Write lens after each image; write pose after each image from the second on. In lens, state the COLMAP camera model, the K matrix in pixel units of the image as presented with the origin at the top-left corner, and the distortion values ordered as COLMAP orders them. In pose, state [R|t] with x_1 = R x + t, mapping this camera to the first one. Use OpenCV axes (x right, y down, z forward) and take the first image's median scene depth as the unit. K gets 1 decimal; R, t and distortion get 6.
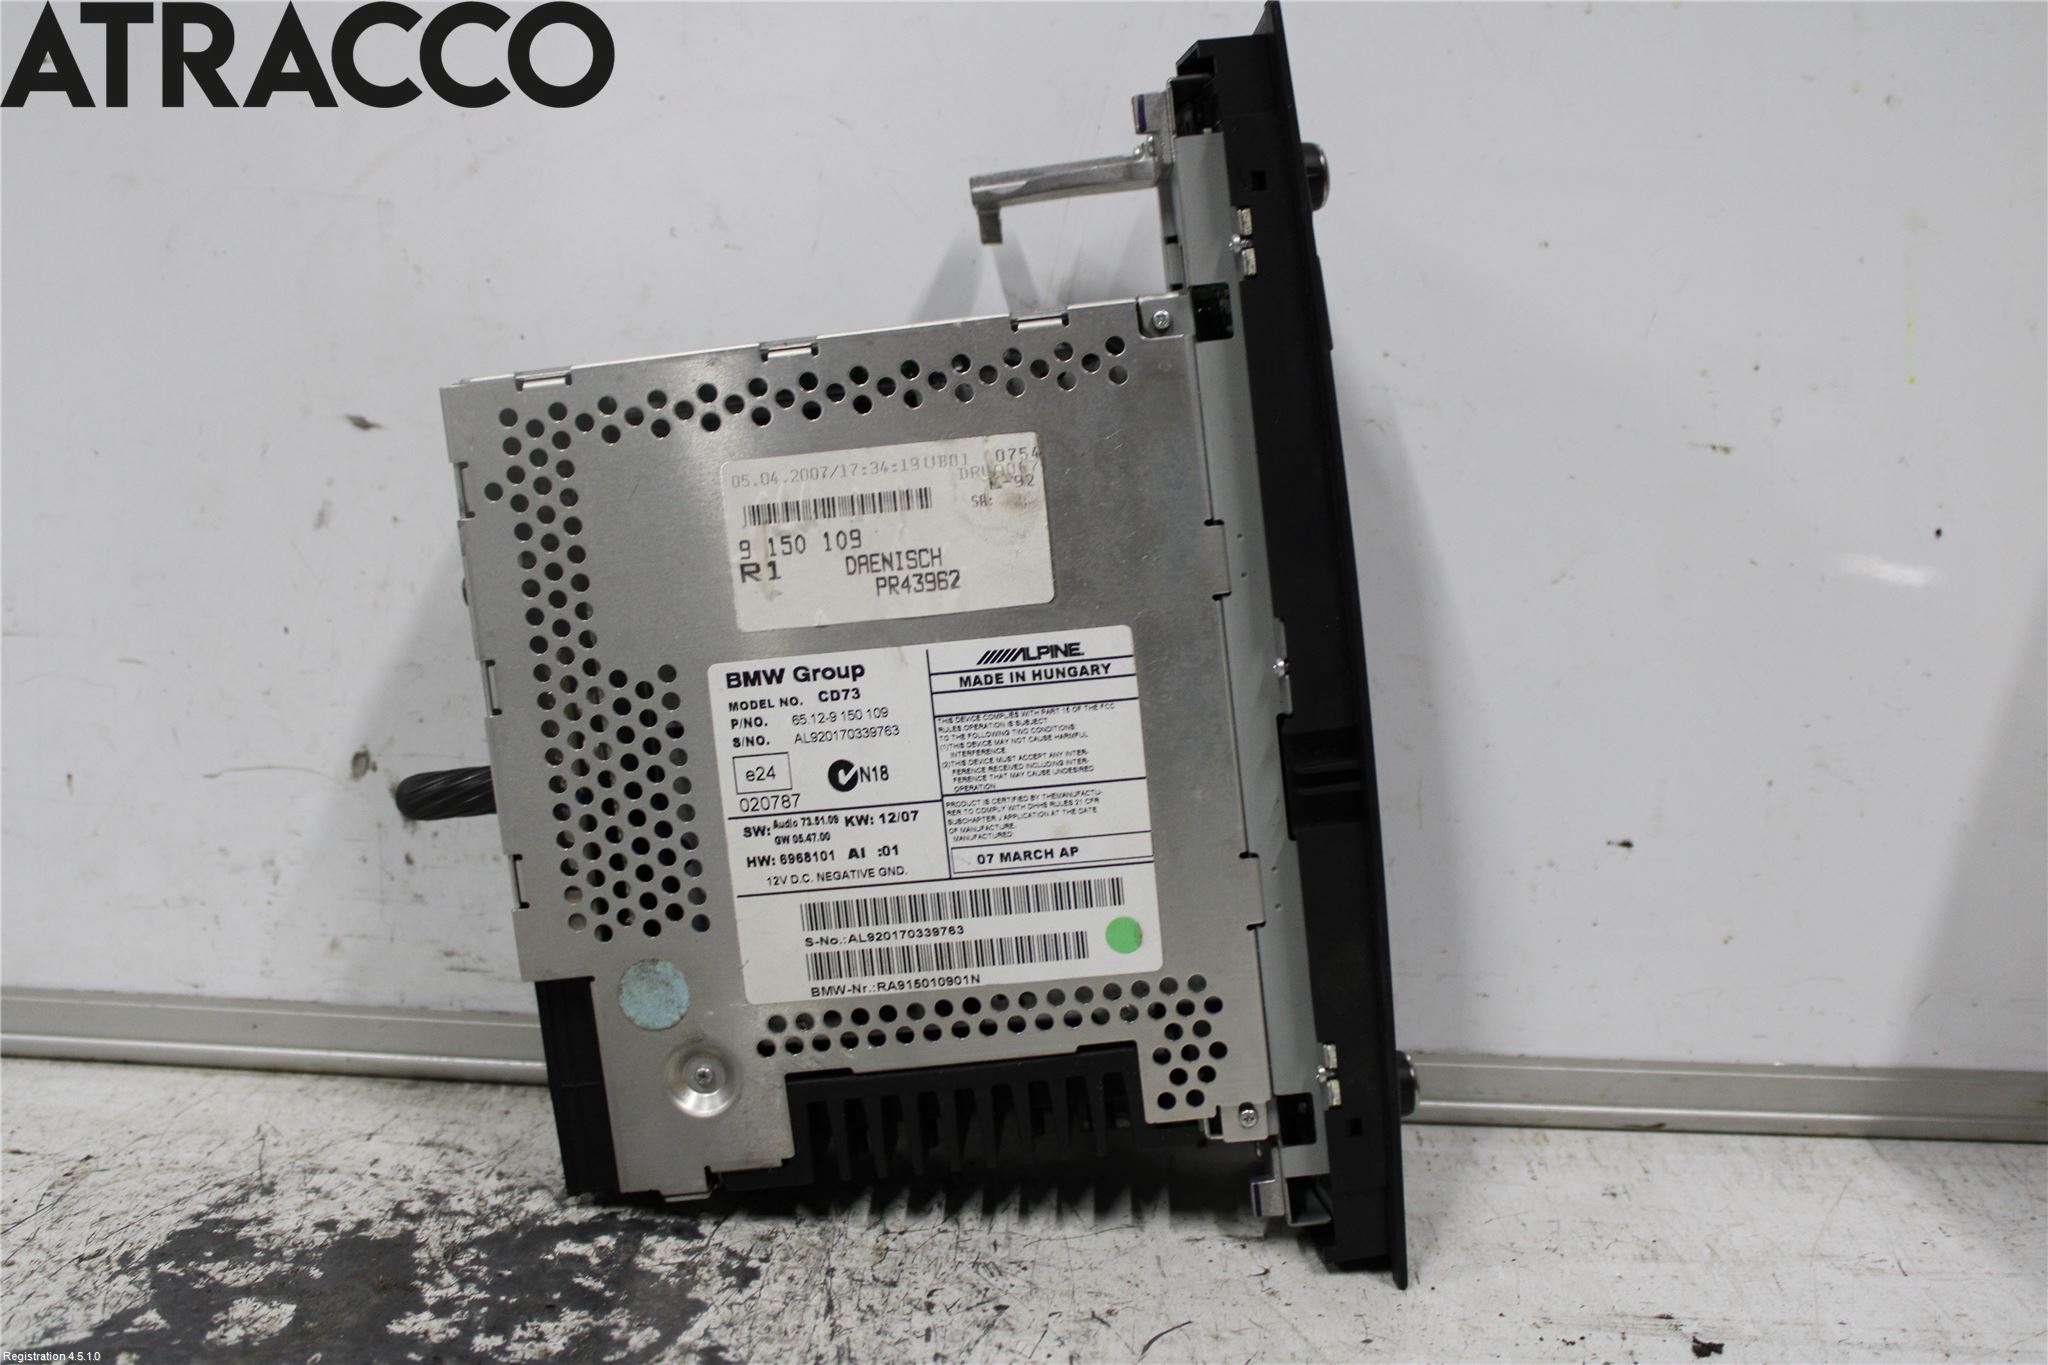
lens RADIAL K [[2403.9, 0, 1015.5], [0, 2403.9, 684.4], [0, 0, 1]] dist [-0.030666, 0.000000]
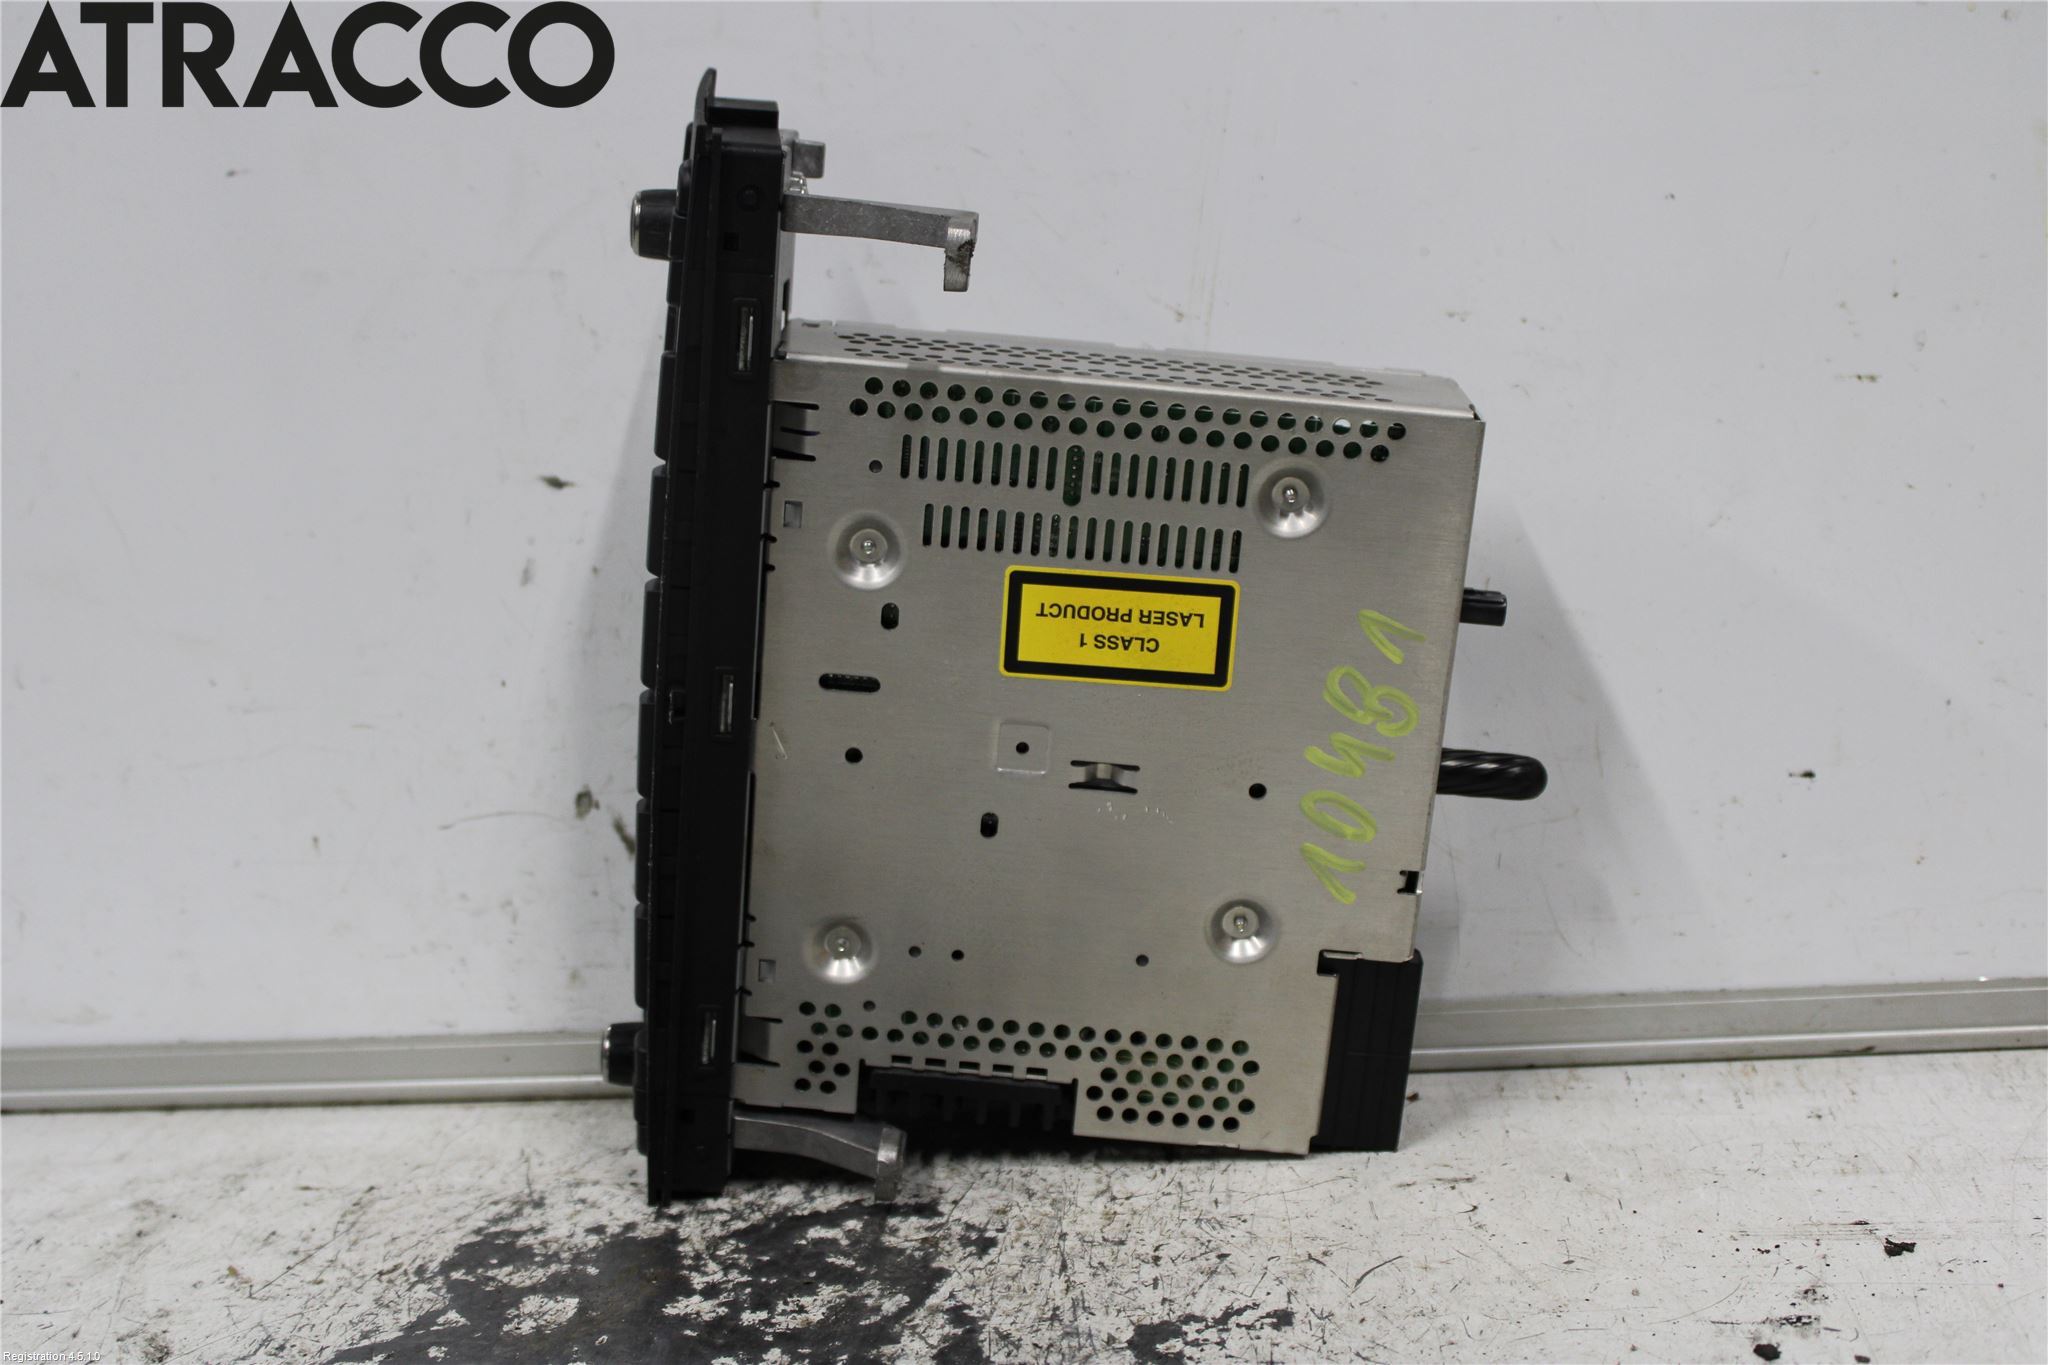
lens RADIAL K [[2671.3, 0, 1014.5], [0, 2671.3, 681.8], [0, 0, 1]] dist [0.090458, 0.000000]
pose [[0.991943, -0.090635, -0.088513, 0.029651], [0.091066, 0.995844, 0.000844, -0.004642], [0.088068, -0.008898, 0.996075, -0.190562]]
